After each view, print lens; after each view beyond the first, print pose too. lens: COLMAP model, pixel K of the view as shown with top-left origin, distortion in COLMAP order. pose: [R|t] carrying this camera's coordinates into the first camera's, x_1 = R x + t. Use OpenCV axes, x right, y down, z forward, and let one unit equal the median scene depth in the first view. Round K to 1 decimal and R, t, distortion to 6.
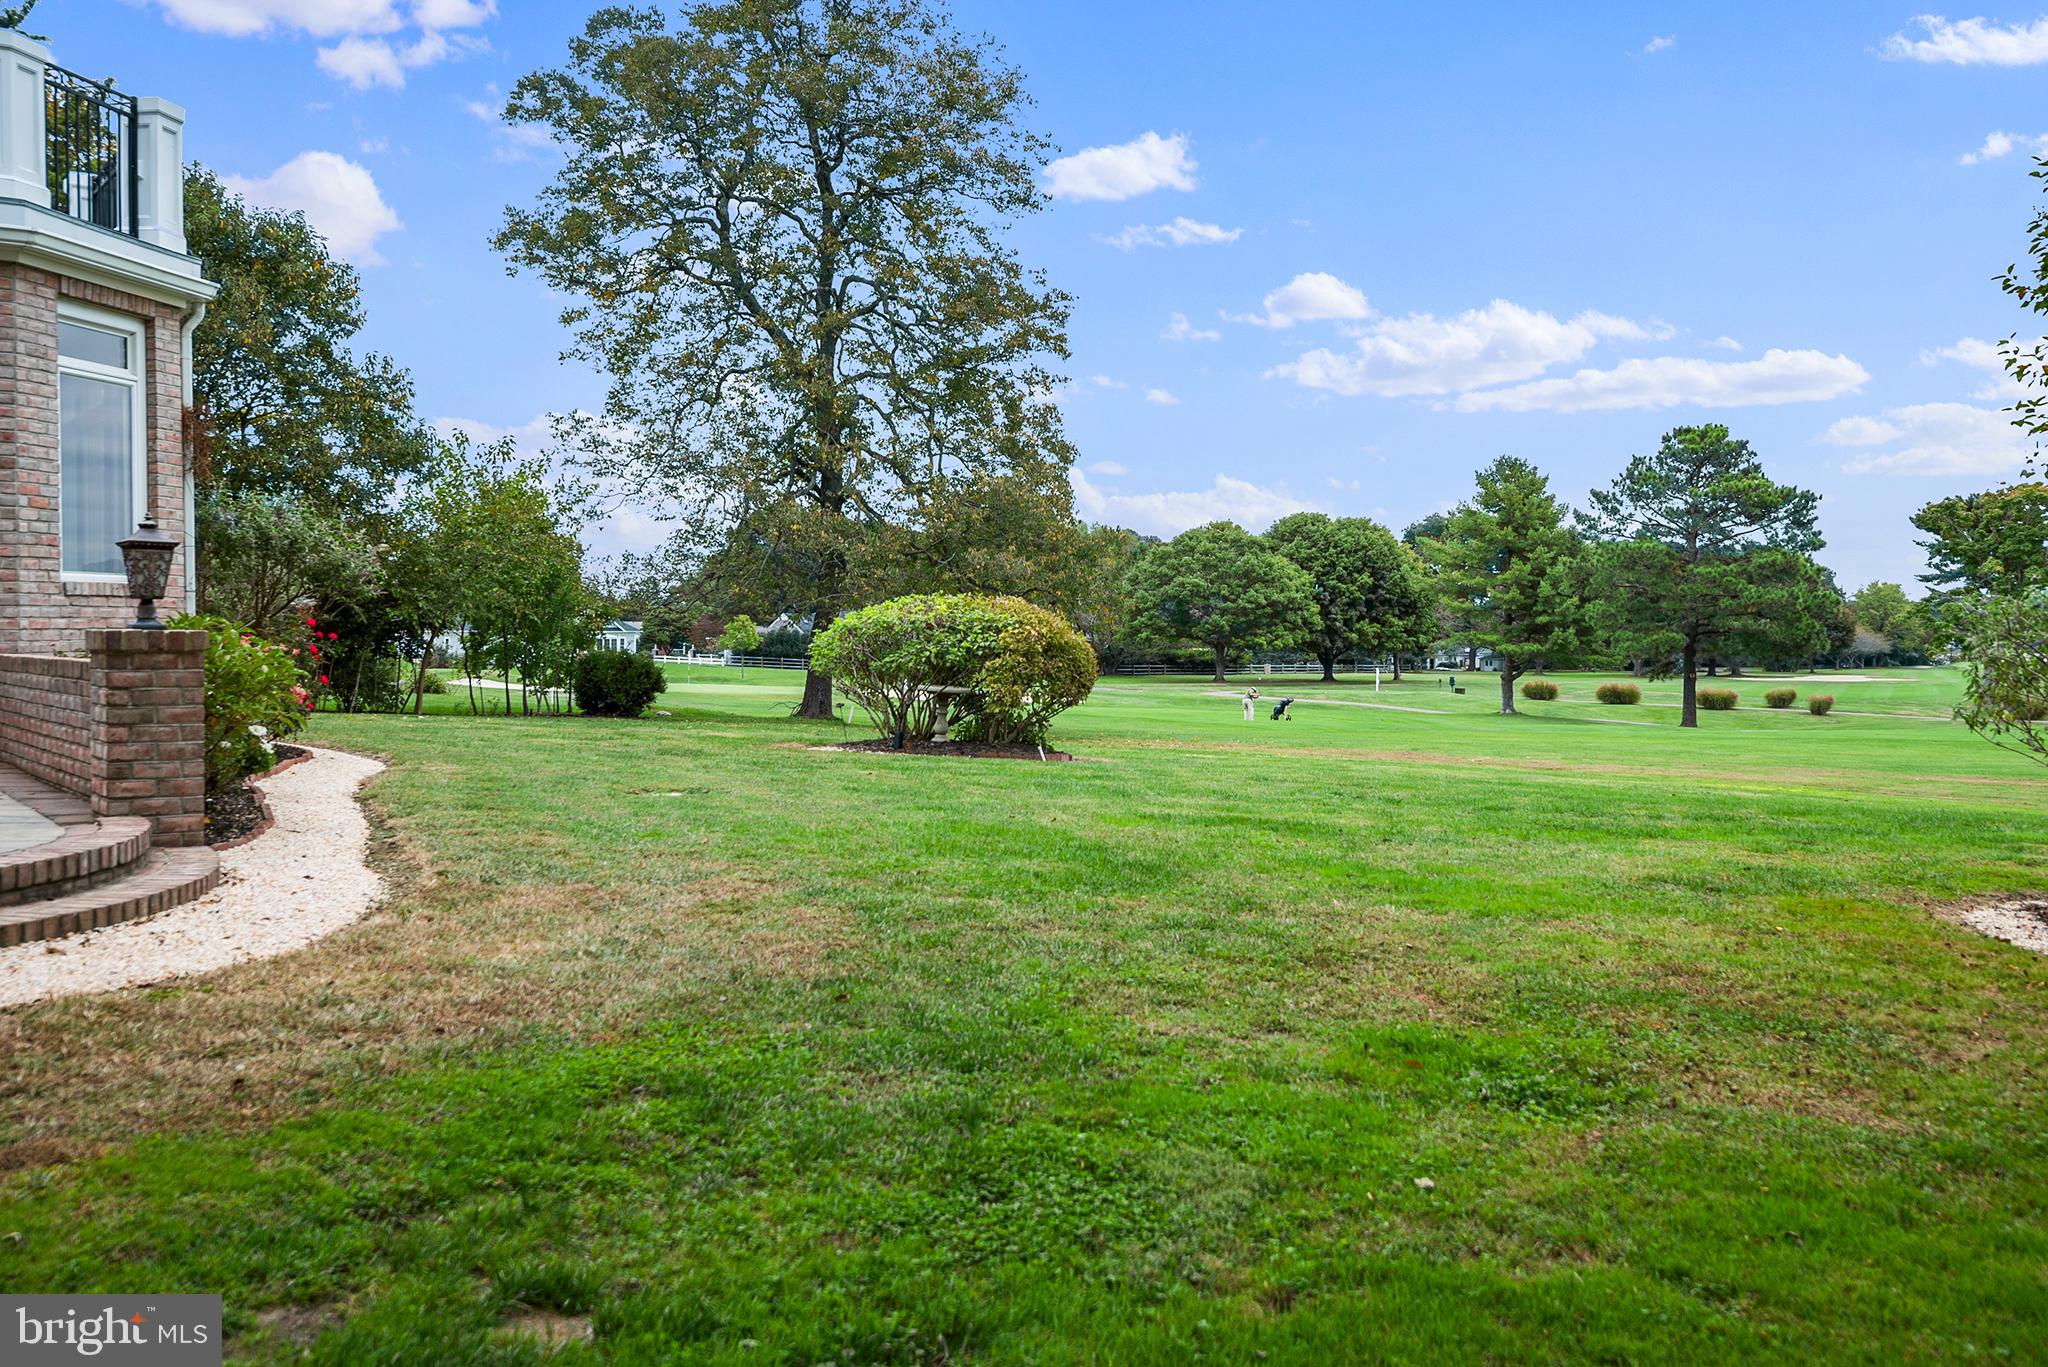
lens RADIAL K [[2052.7, 0, 1027.4], [0, 2052.7, 690.9], [0, 0, 1]] dist [0.024858, 0.000000]
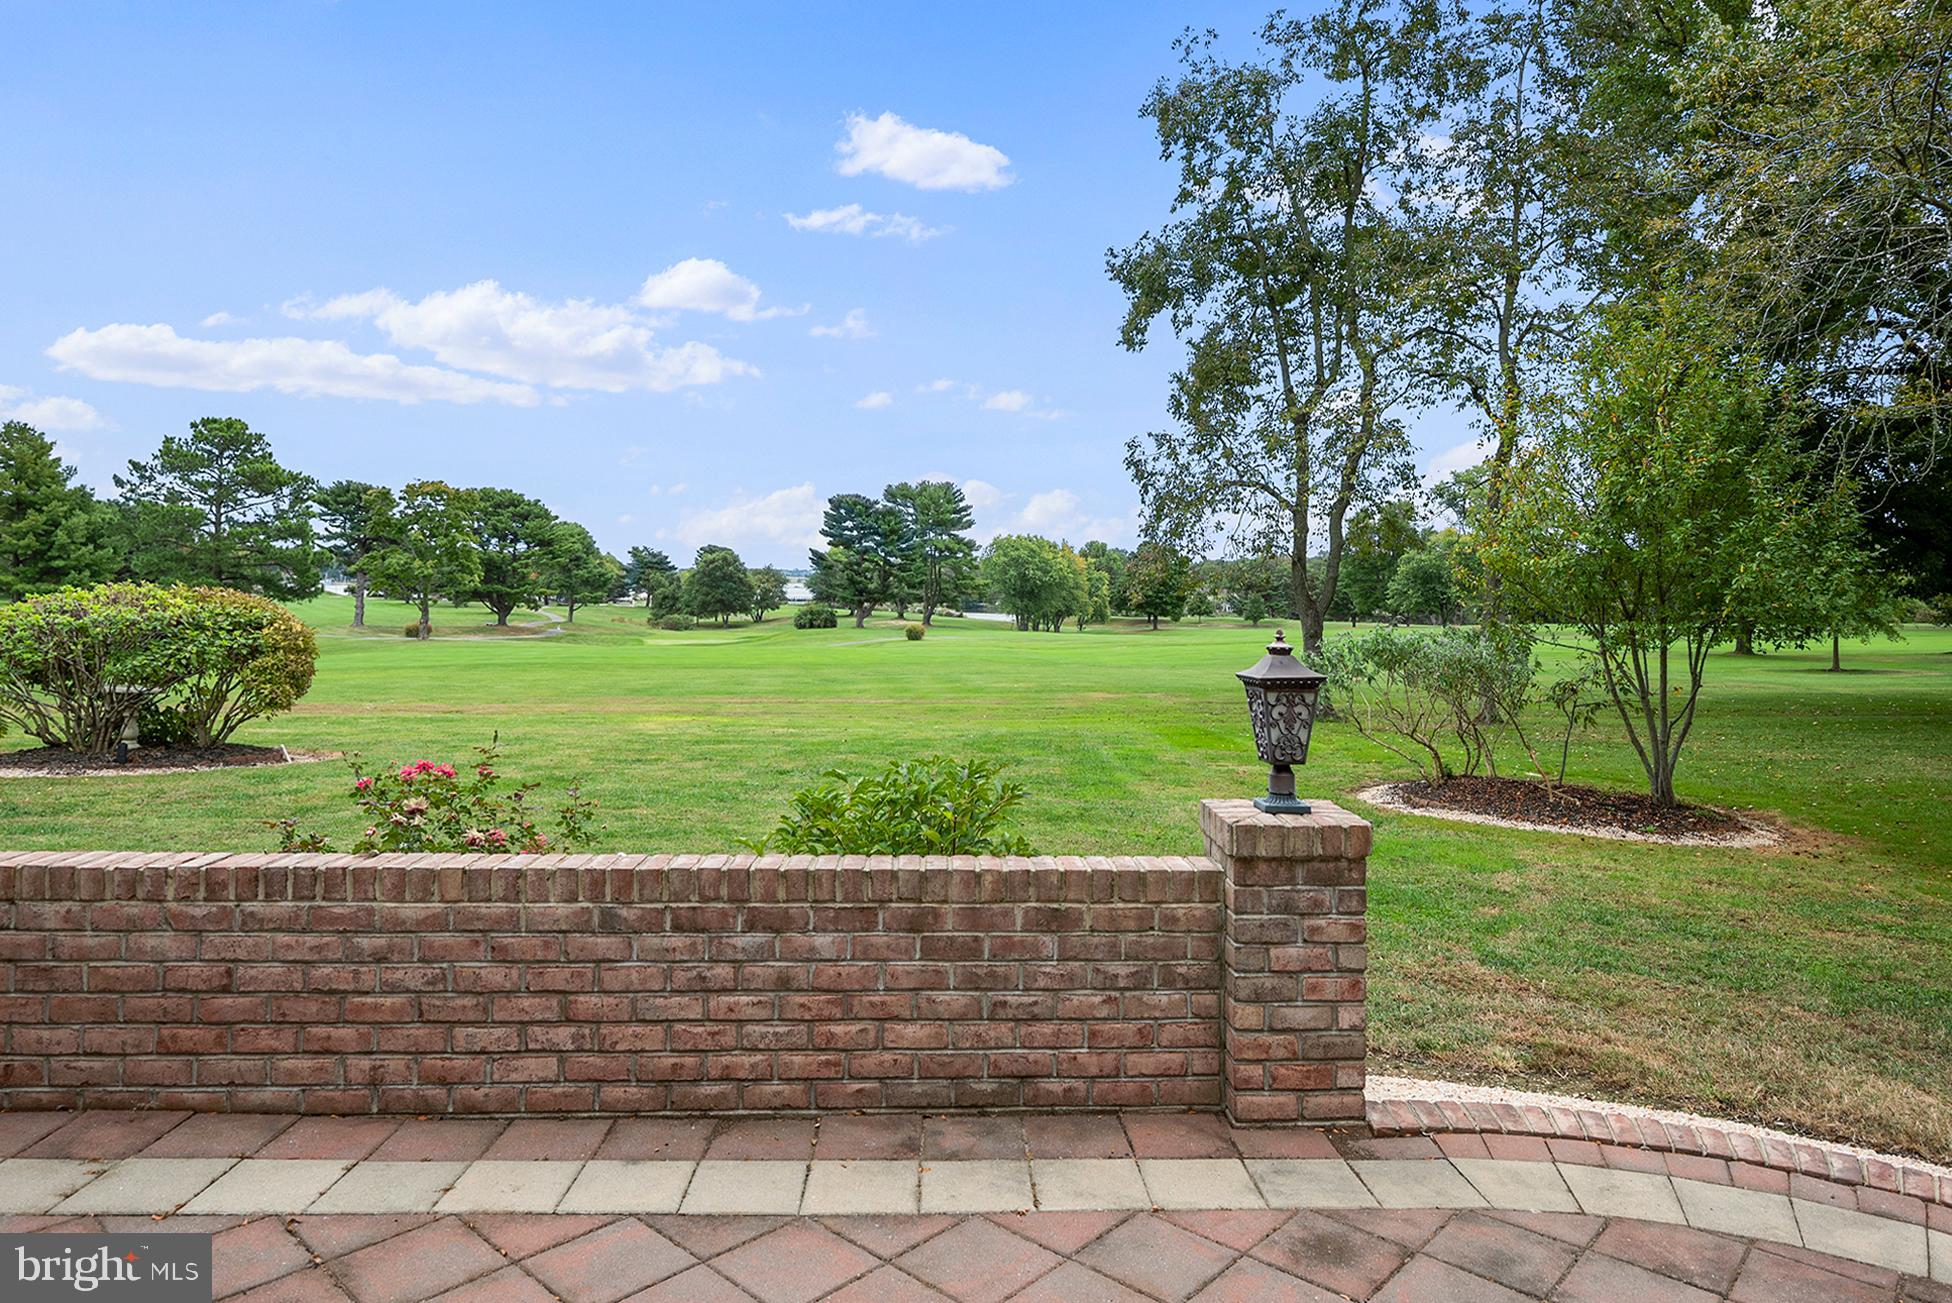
lens RADIAL K [[1326.2, 0, 976.2], [0, 1326.2, 647.0], [0, 0, 1]] dist [0.004760, 0.001569]
pose [[0.503083, -0.035703, 0.863500, -0.178237], [0.000808, 0.999165, 0.040841, -0.021125], [-0.864237, -0.019849, 0.502692, 0.189001]]
